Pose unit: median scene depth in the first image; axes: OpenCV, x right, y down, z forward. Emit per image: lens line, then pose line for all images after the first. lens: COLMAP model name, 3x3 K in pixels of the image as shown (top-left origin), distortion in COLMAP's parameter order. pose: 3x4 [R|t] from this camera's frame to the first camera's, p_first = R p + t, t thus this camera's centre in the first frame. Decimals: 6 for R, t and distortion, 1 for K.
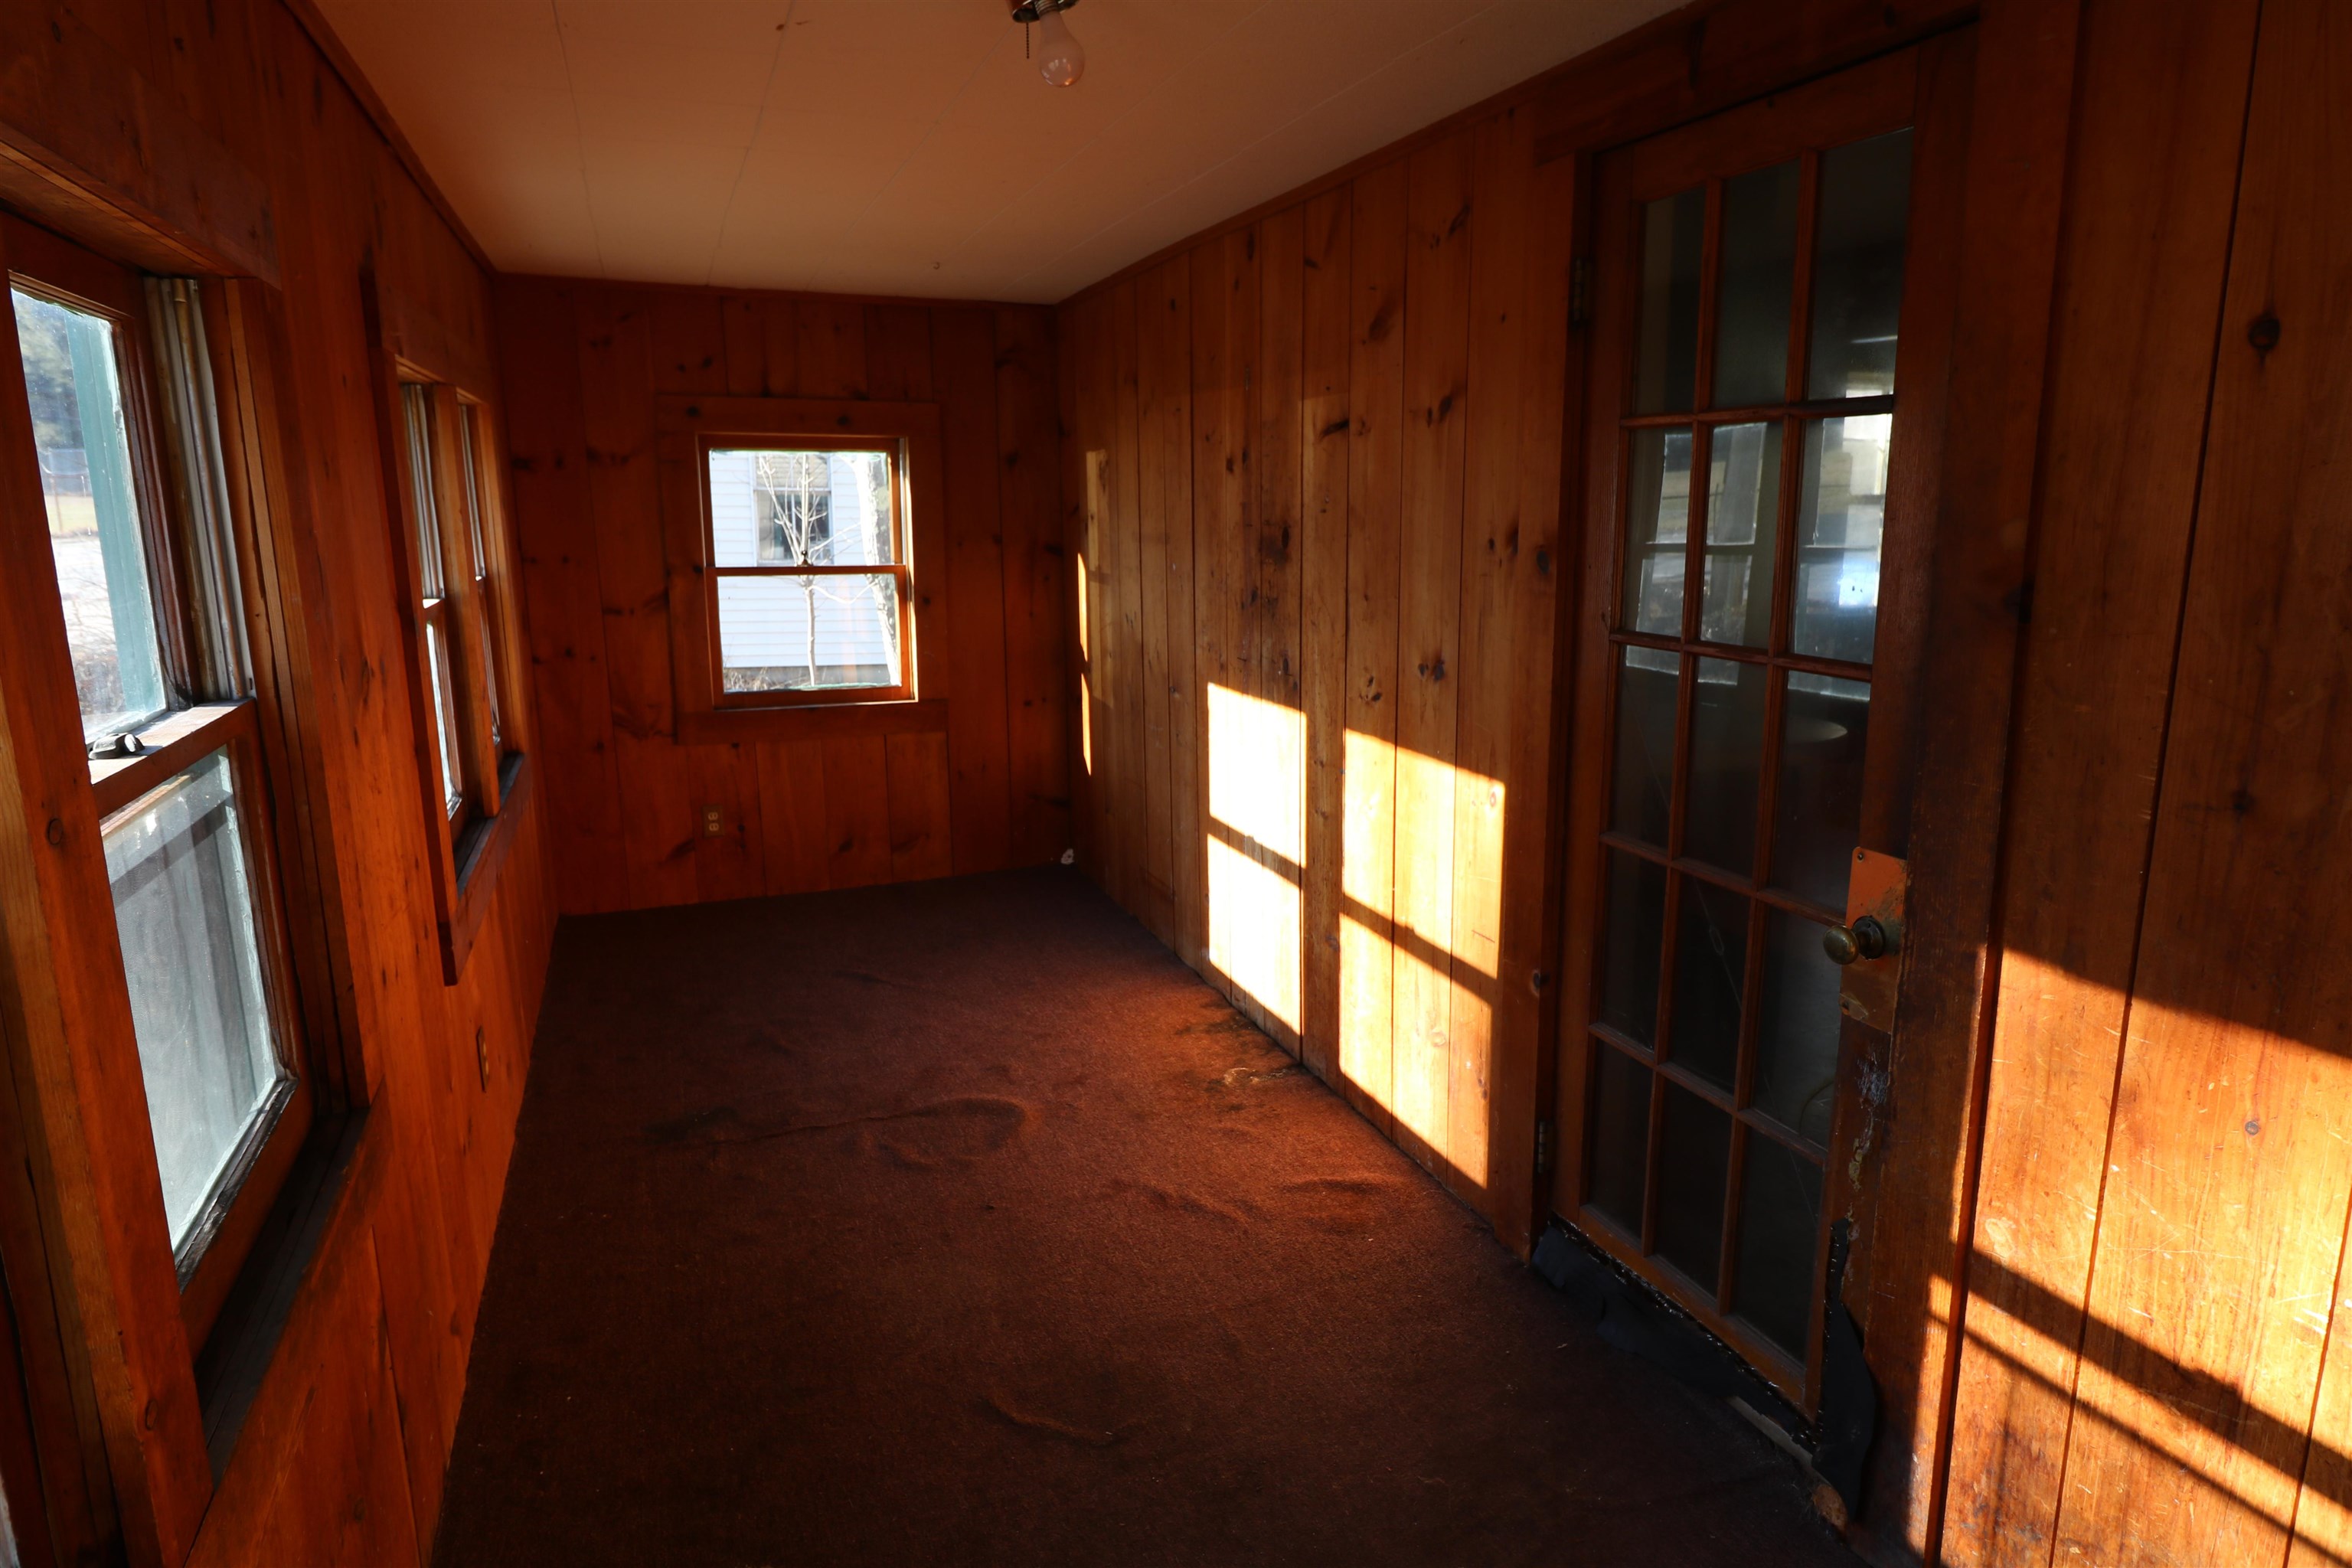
lens RADIAL K [[1393.6, 0, 1236.5], [0, 1393.6, 782.5], [0, 0, 1]] dist [0.043829, 0.000090]
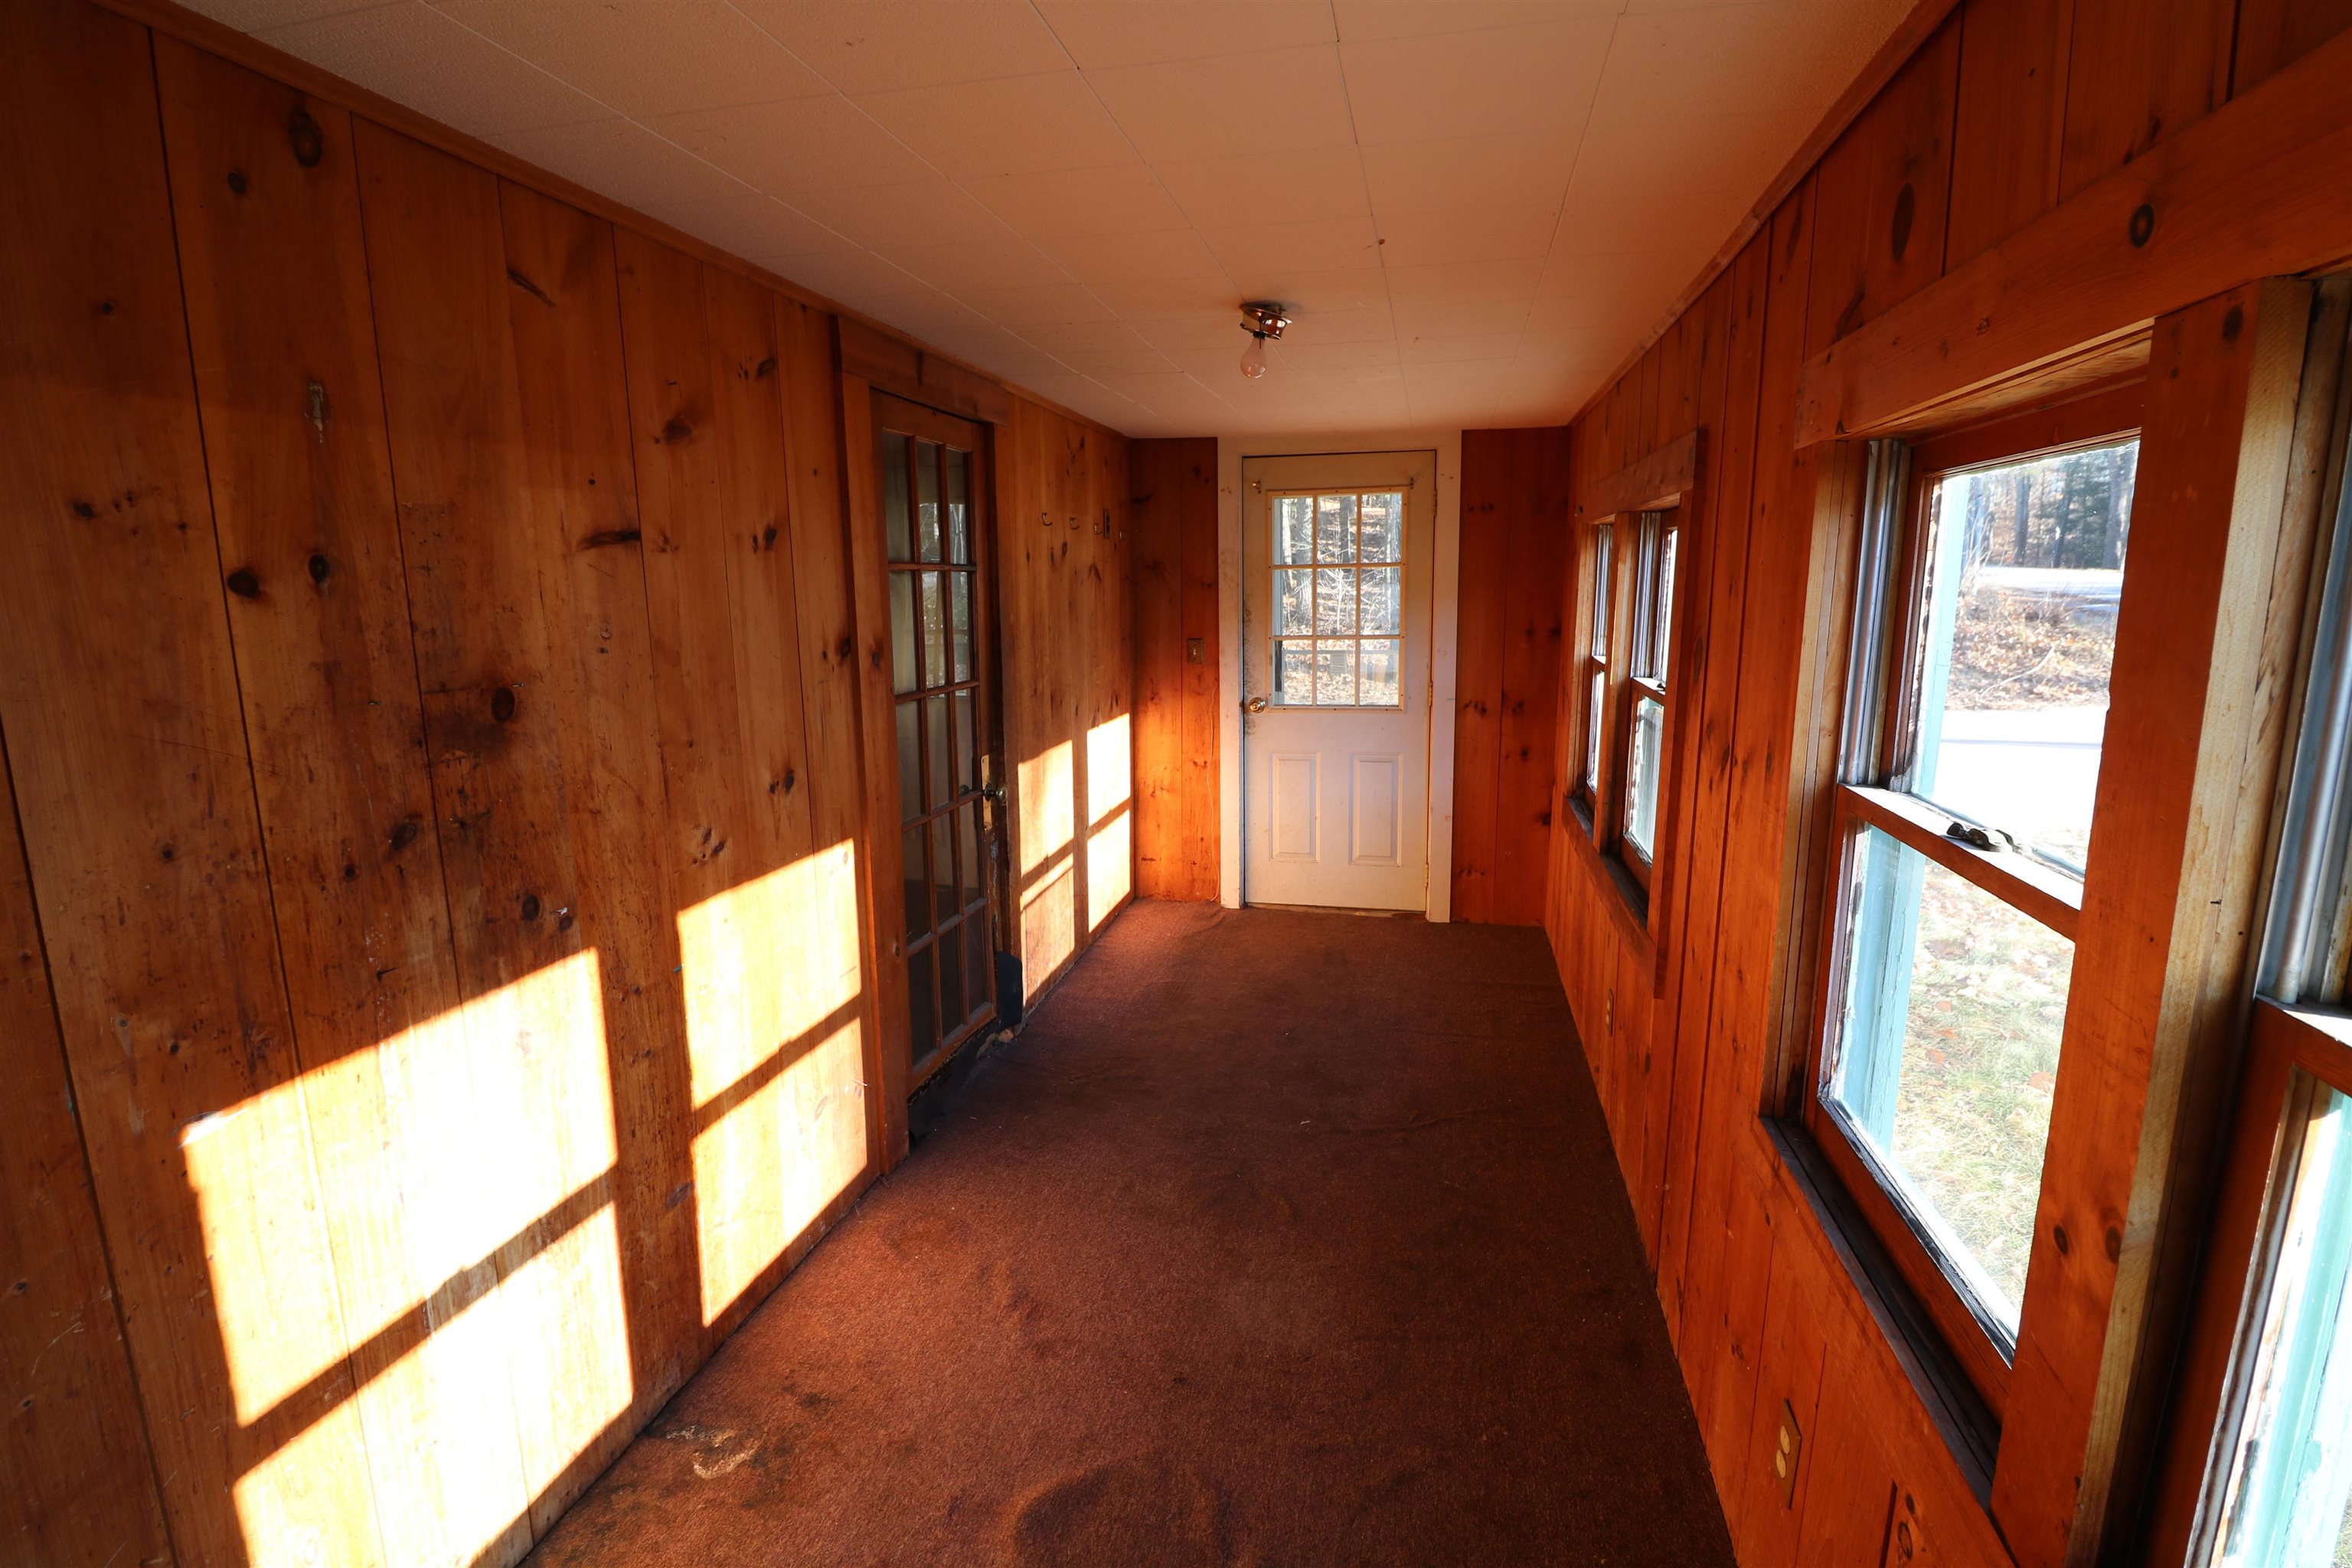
lens RADIAL K [[1084.0, 0, 1179.9], [0, 1084.0, 760.9], [0, 0, 1]] dist [-0.001489, -0.011508]
pose [[-0.807577, -0.097006, 0.581730, -0.541592], [0.119379, 0.939073, 0.322320, -0.306262], [-0.577554, 0.329744, -0.746793, 1.358246]]
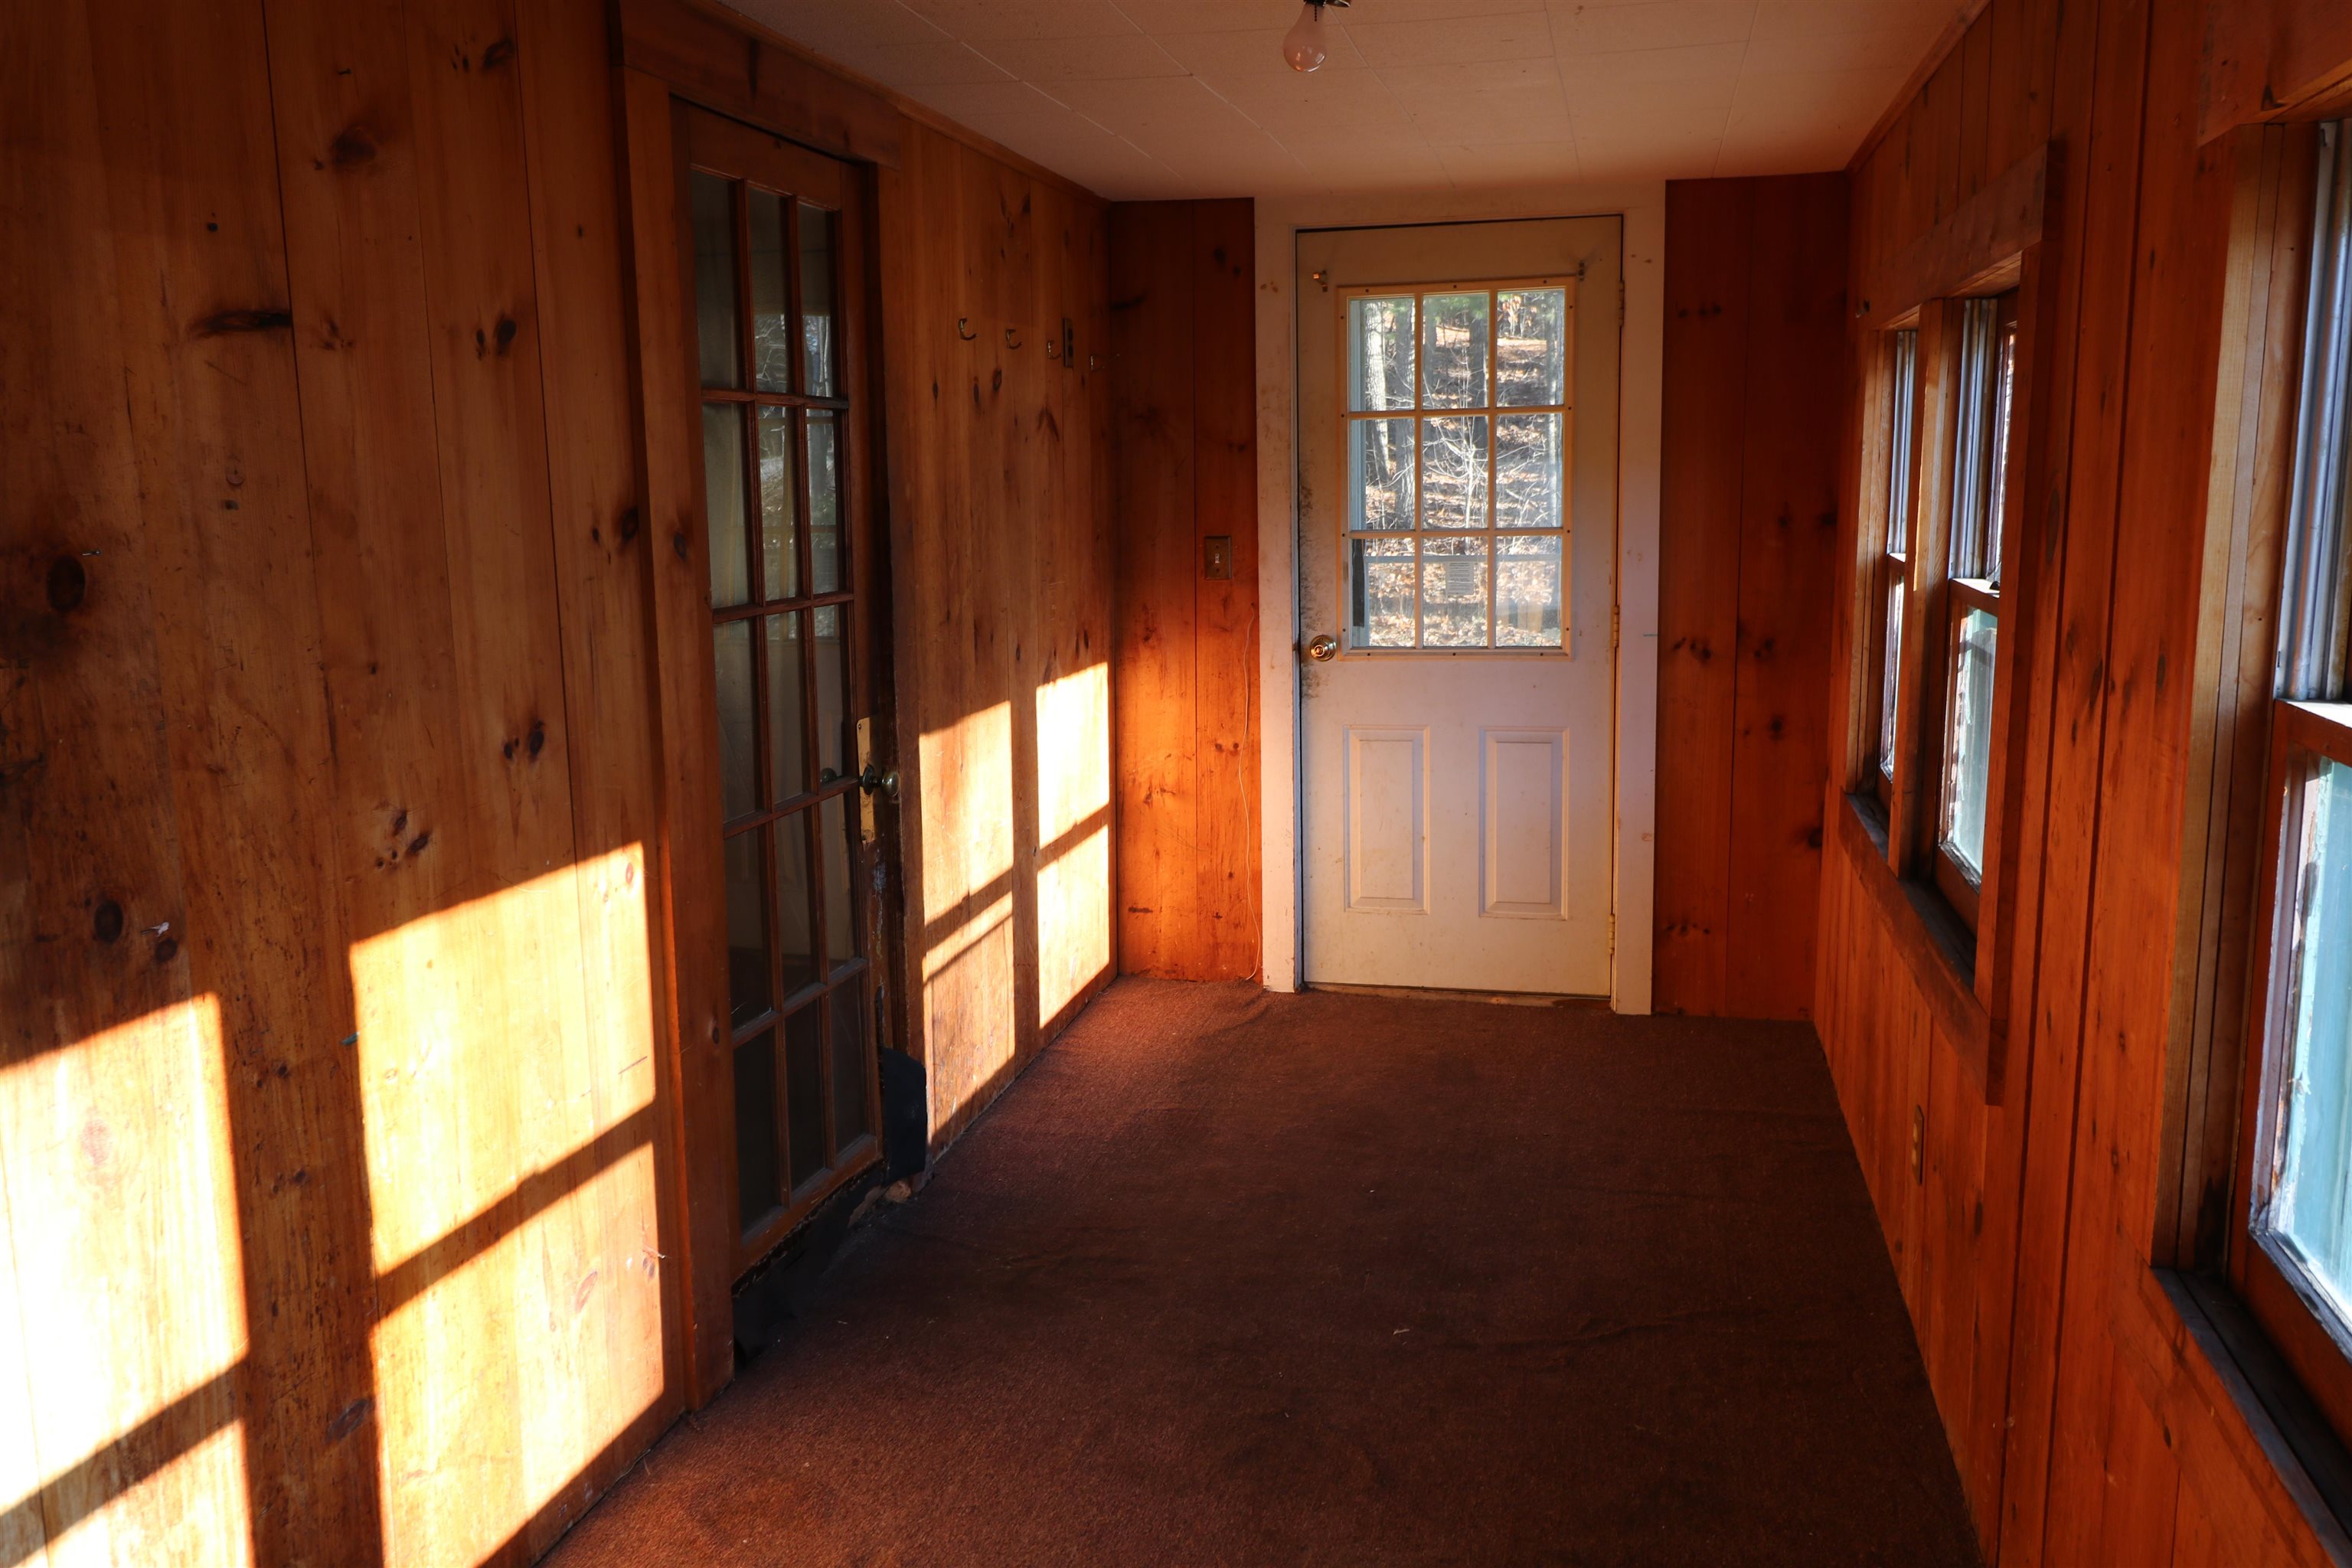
lens RADIAL K [[1842.2, 0, 1168.2], [0, 1842.2, 747.1], [0, 0, 1]] dist [0.009936, -0.002742]
pose [[-0.797392, -0.085843, 0.597325, -0.559629], [0.127395, 0.943577, 0.305668, -0.281705], [-0.589862, 0.319833, -0.741465, 1.375804]]
